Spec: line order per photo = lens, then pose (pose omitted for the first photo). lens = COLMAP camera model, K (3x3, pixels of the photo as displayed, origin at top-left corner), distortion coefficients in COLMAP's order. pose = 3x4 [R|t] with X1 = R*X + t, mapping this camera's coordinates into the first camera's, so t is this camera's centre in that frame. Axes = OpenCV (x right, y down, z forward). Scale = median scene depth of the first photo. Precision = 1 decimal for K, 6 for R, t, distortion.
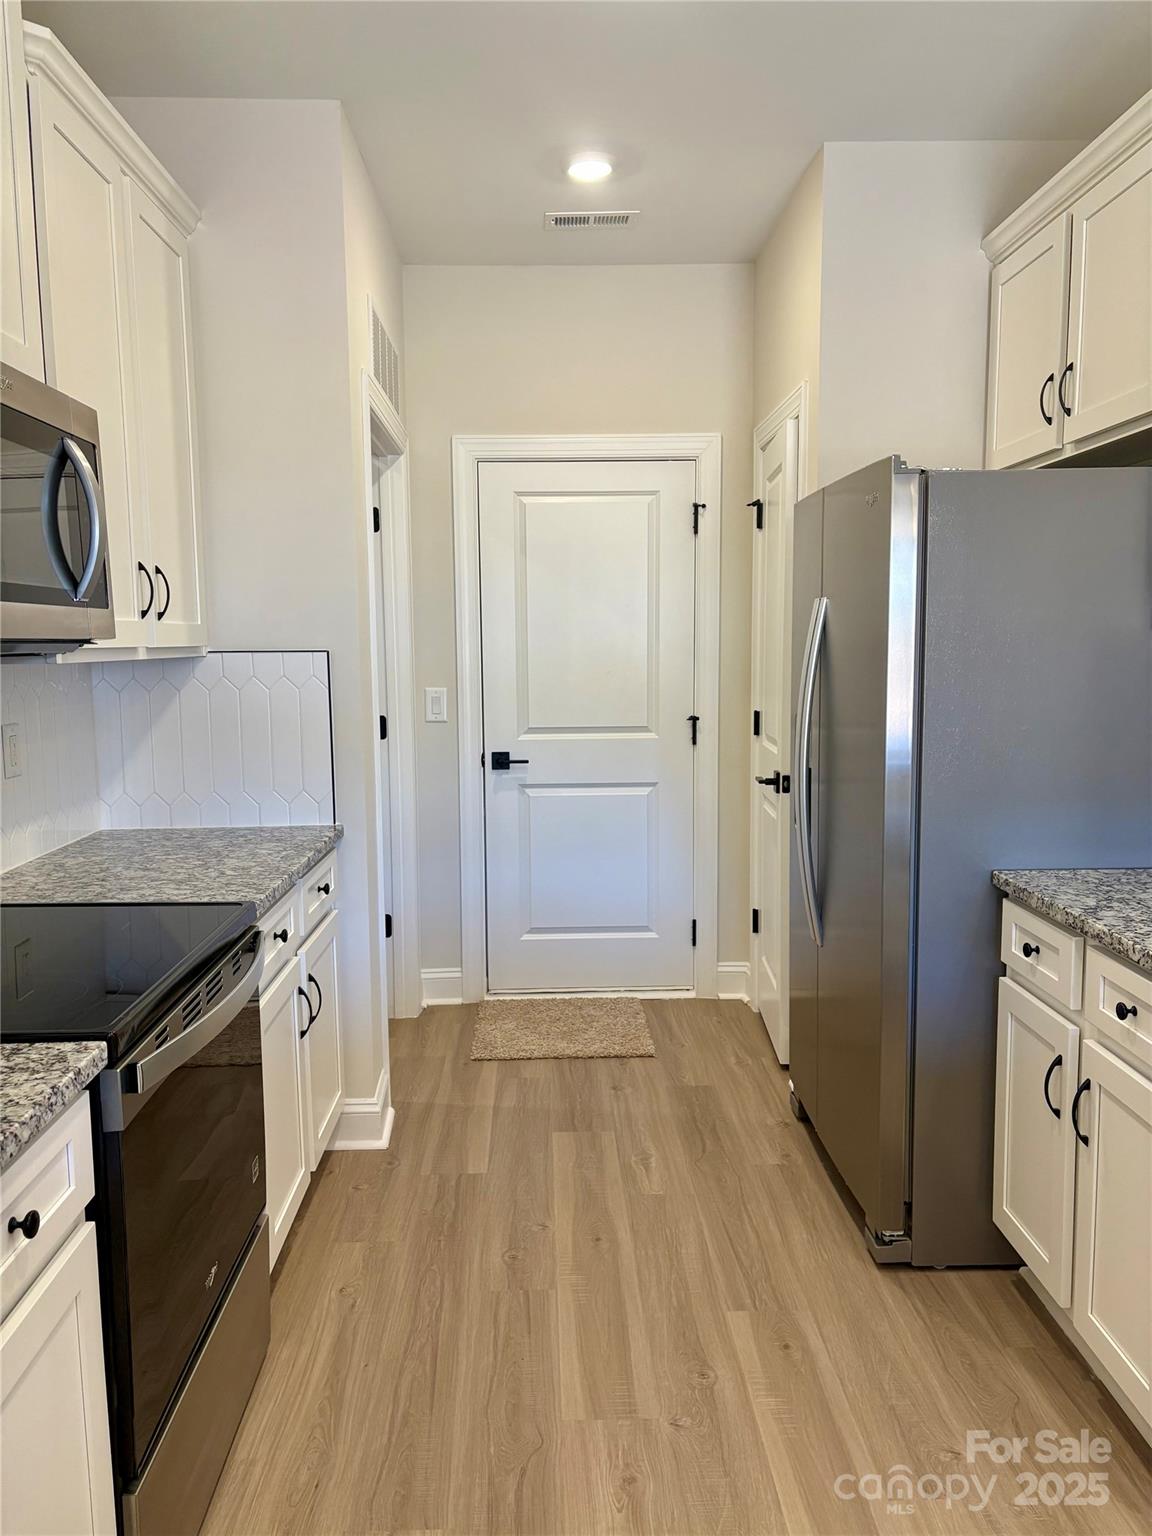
lens RADIAL K [[1157.1, 0, 579.7], [0, 1157.1, 779.4], [0, 0, 1]] dist [0.015659, -0.003691]
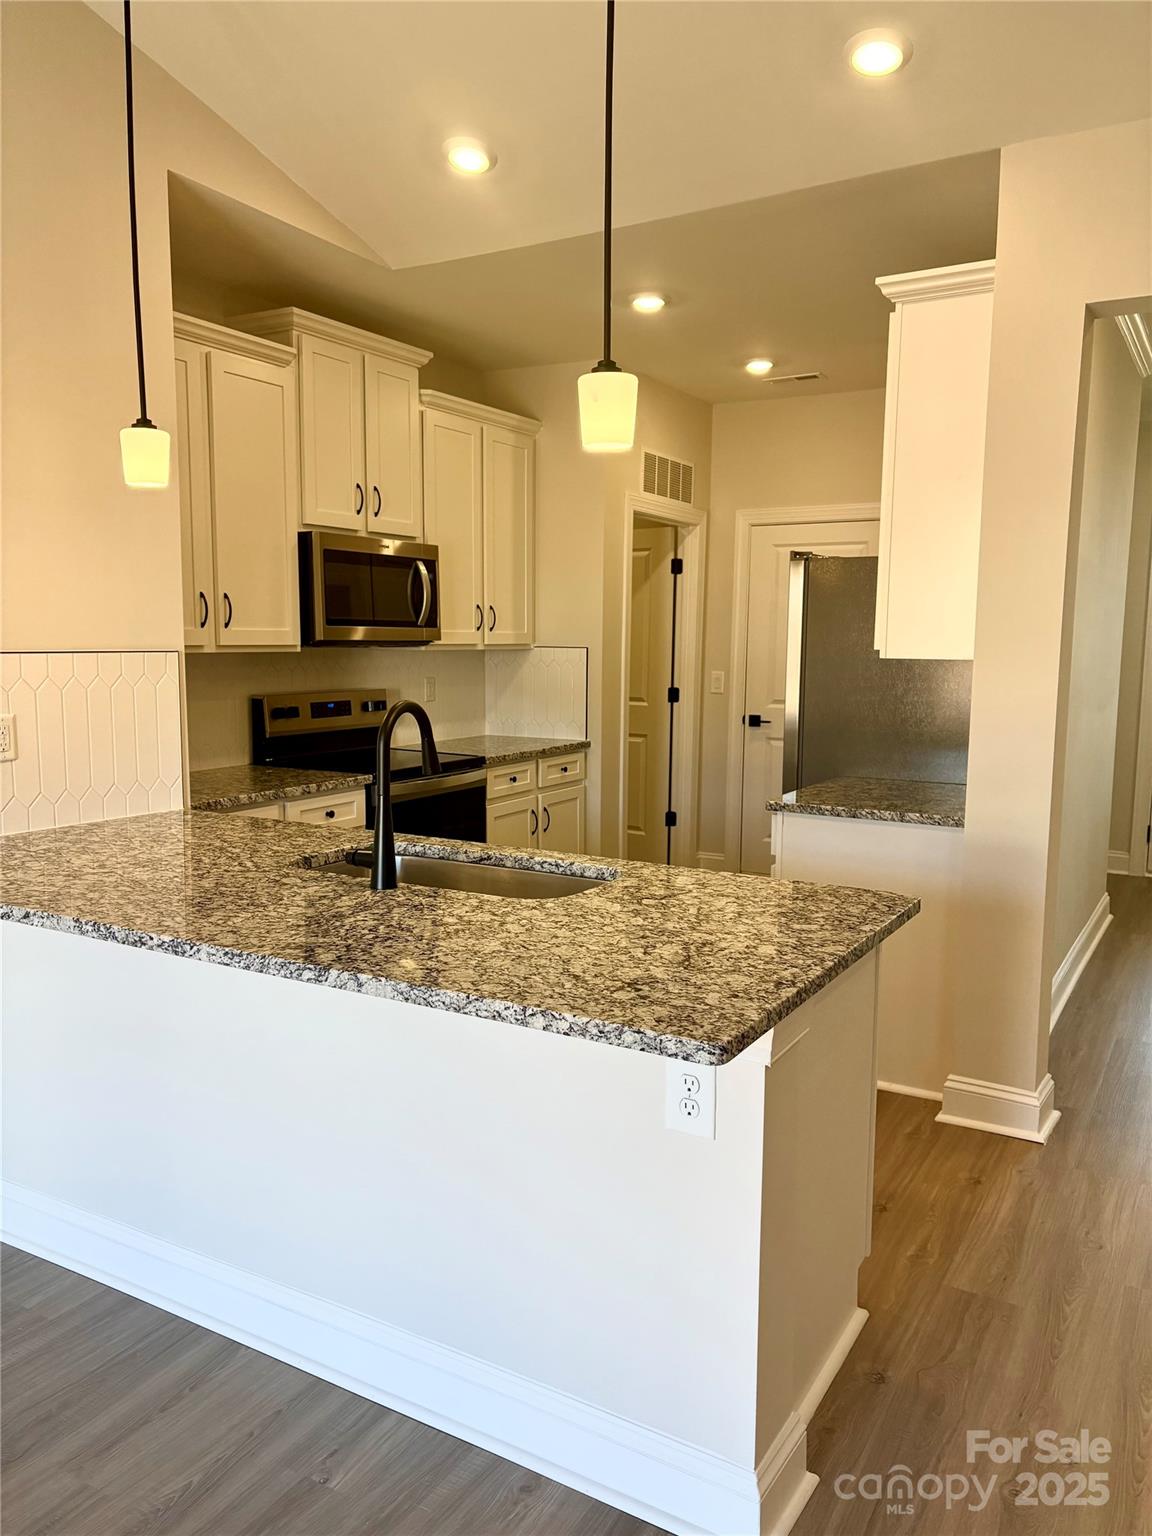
lens RADIAL K [[1157.1, 0, 572.1], [0, 1157.1, 765.2], [0, 0, 1]] dist [0.015659, -0.003691]
pose [[0.846274, 0.077306, -0.527109, 0.752037], [-0.079221, 0.996676, 0.018983, 0.045218], [0.526824, 0.025693, 0.849586, -0.589185]]
